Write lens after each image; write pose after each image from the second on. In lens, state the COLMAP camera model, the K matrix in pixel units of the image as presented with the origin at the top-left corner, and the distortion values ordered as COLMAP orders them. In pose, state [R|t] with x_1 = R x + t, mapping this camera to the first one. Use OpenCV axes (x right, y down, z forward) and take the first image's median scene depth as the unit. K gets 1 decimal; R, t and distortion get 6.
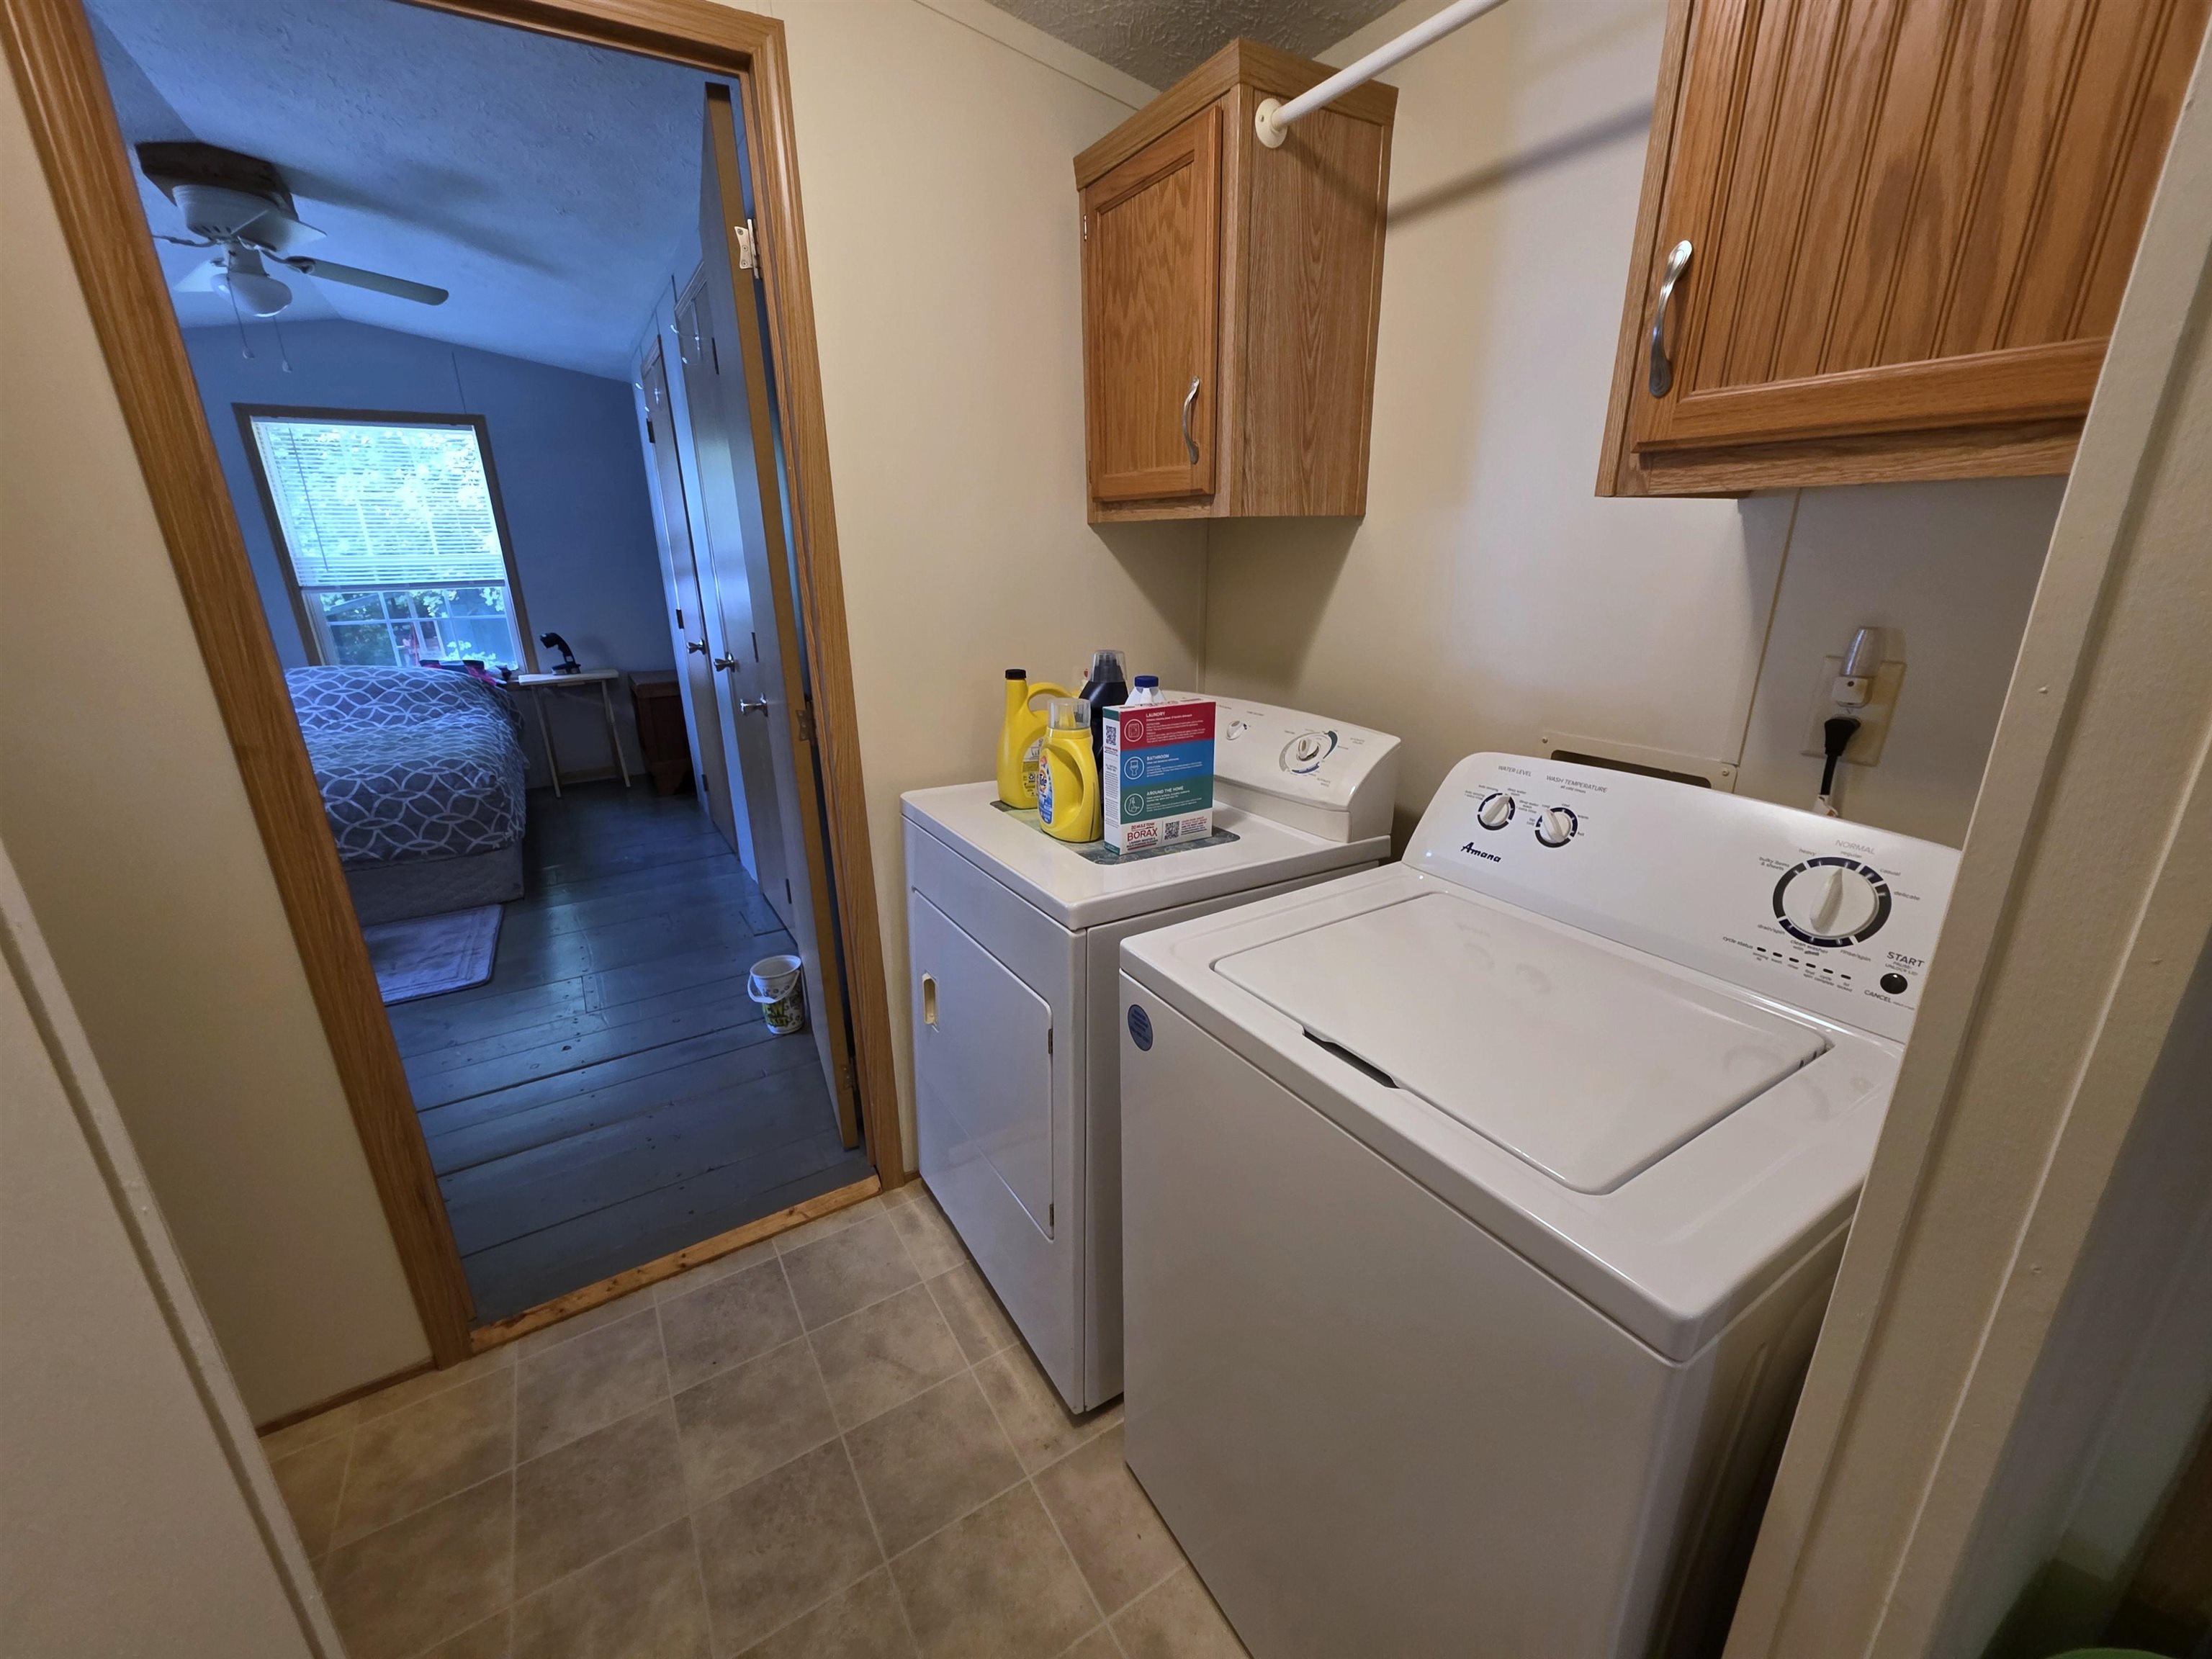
lens RADIAL K [[886.2, 0, 1097.5], [0, 886.2, 828.8], [0, 0, 1]] dist [0.008018, -0.002966]
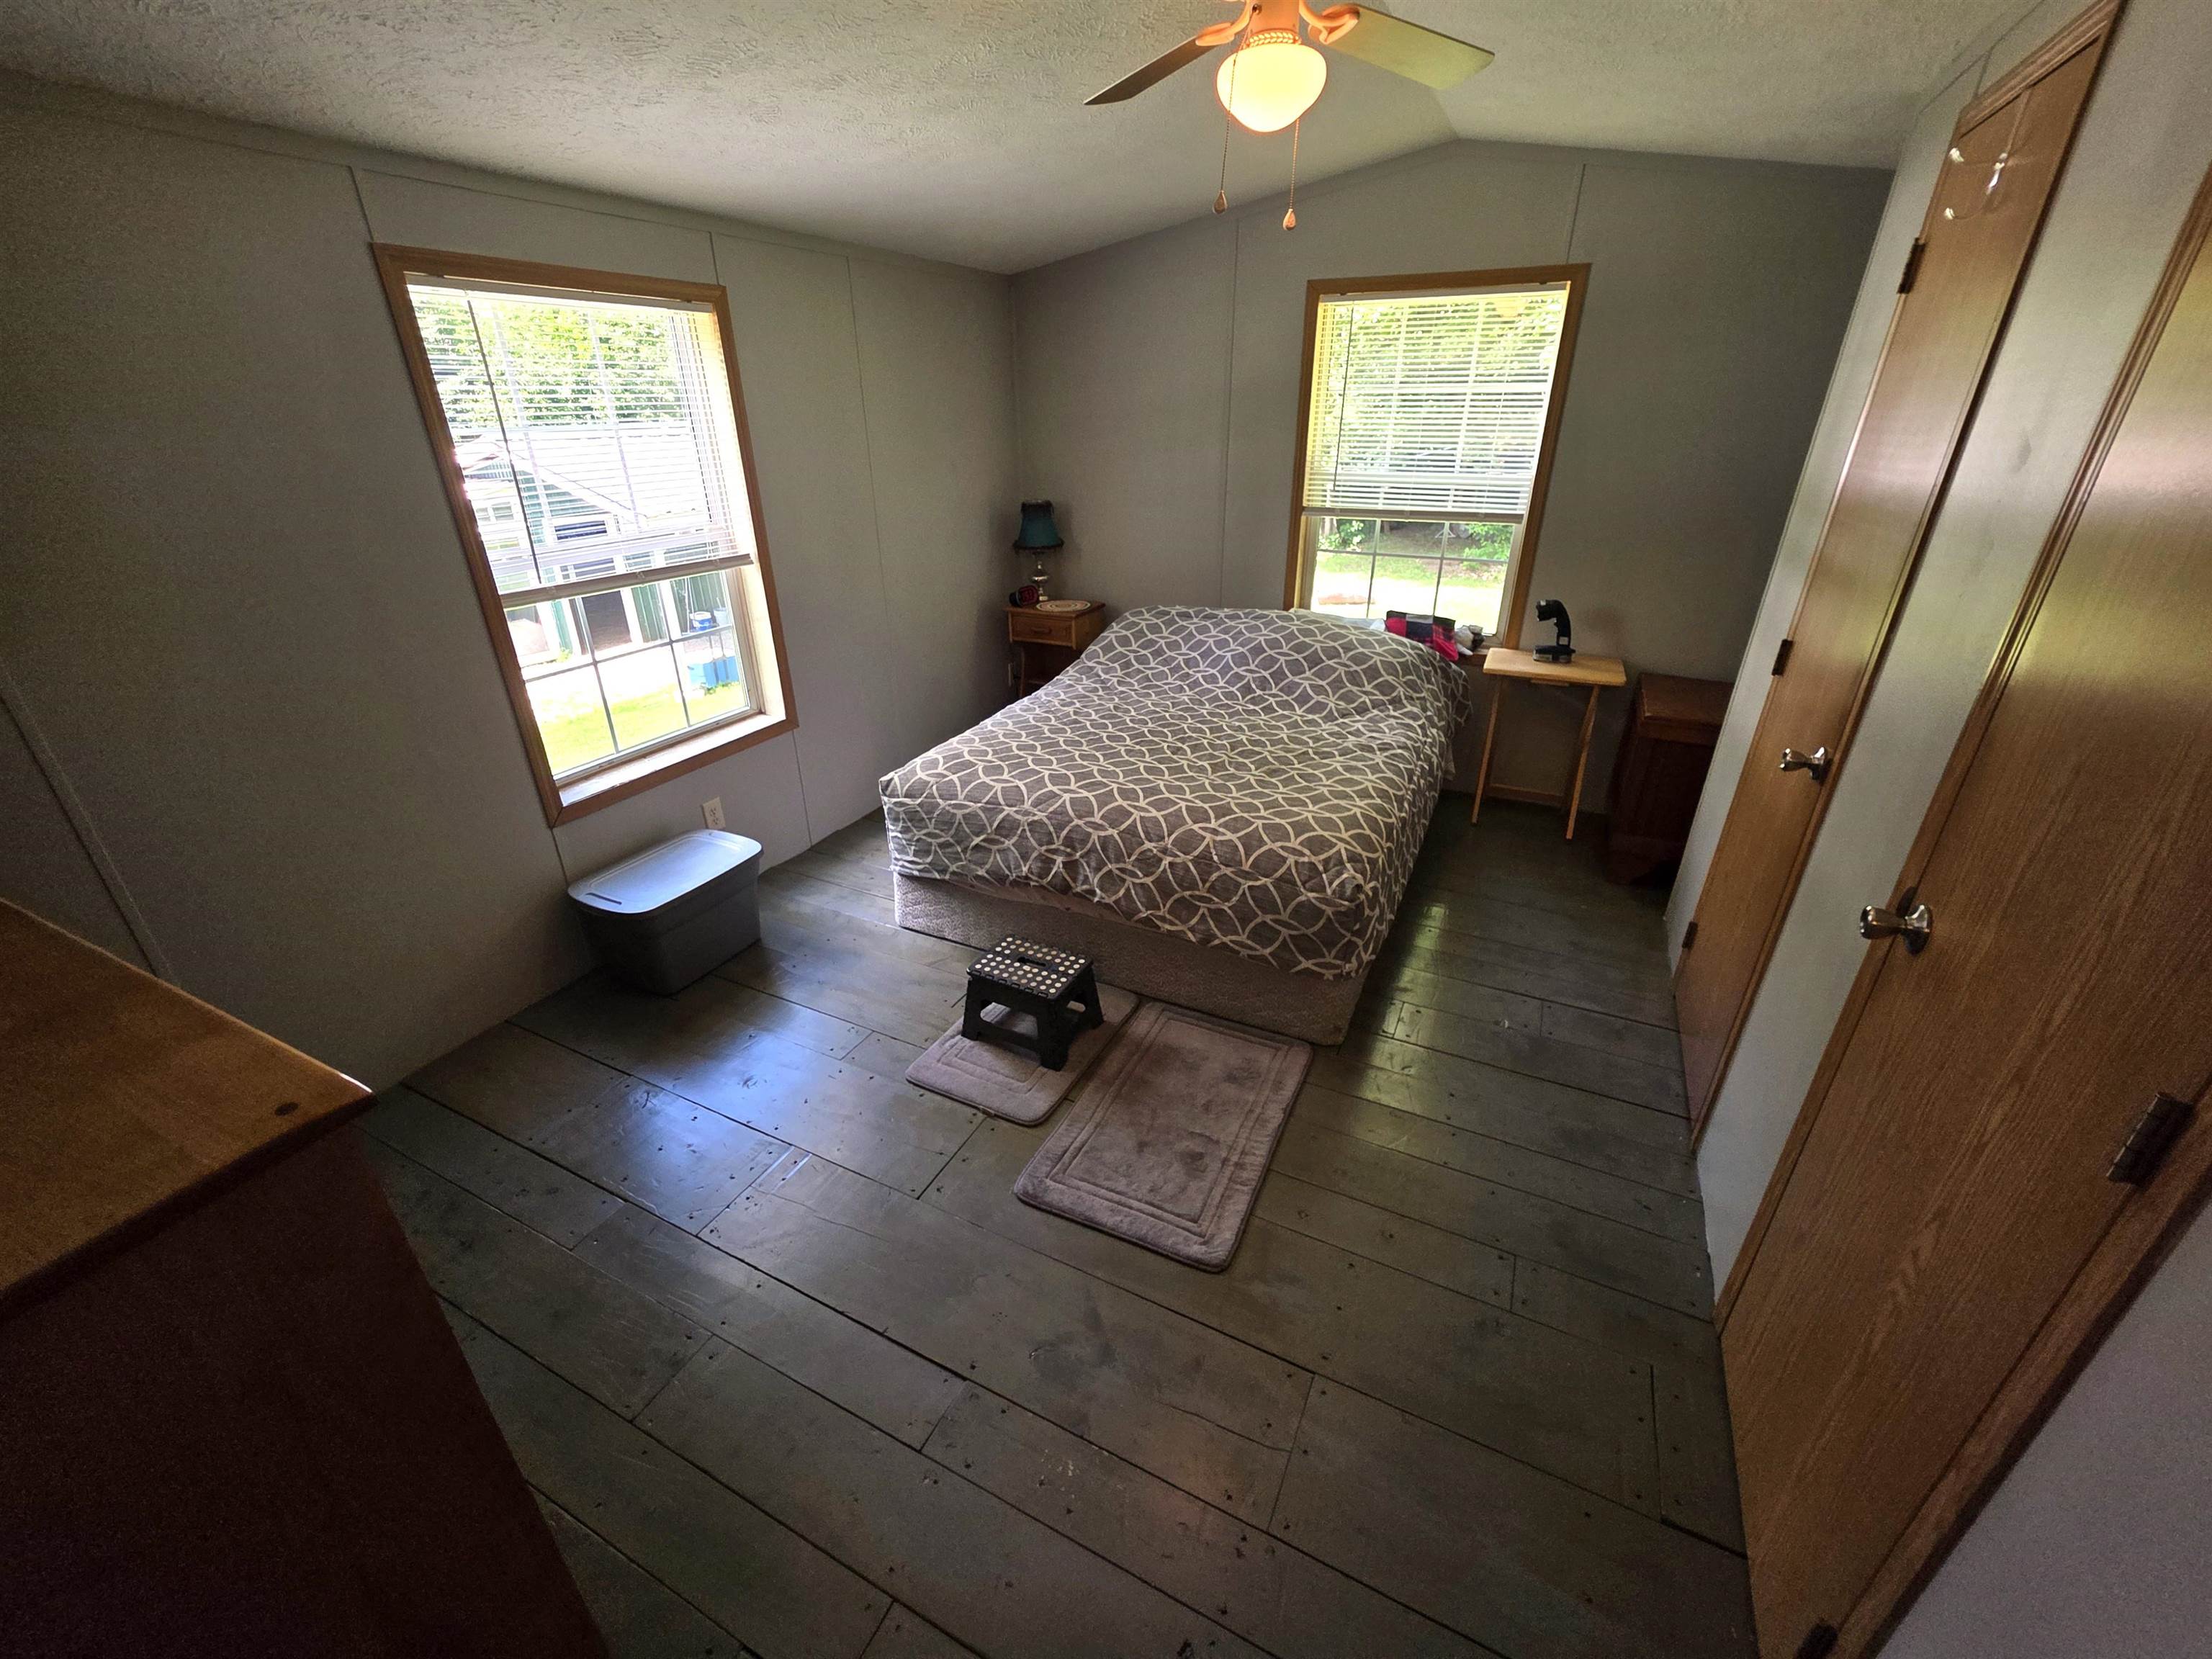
lens RADIAL K [[886.2, 0, 1097.5], [0, 886.2, 828.8], [0, 0, 1]] dist [0.008018, -0.002966]
pose [[0.526708, 0.380712, -0.760025, -0.304816], [-0.267216, 0.922928, 0.277129, -0.220130], [0.806954, 0.057124, 0.587846, 0.463052]]
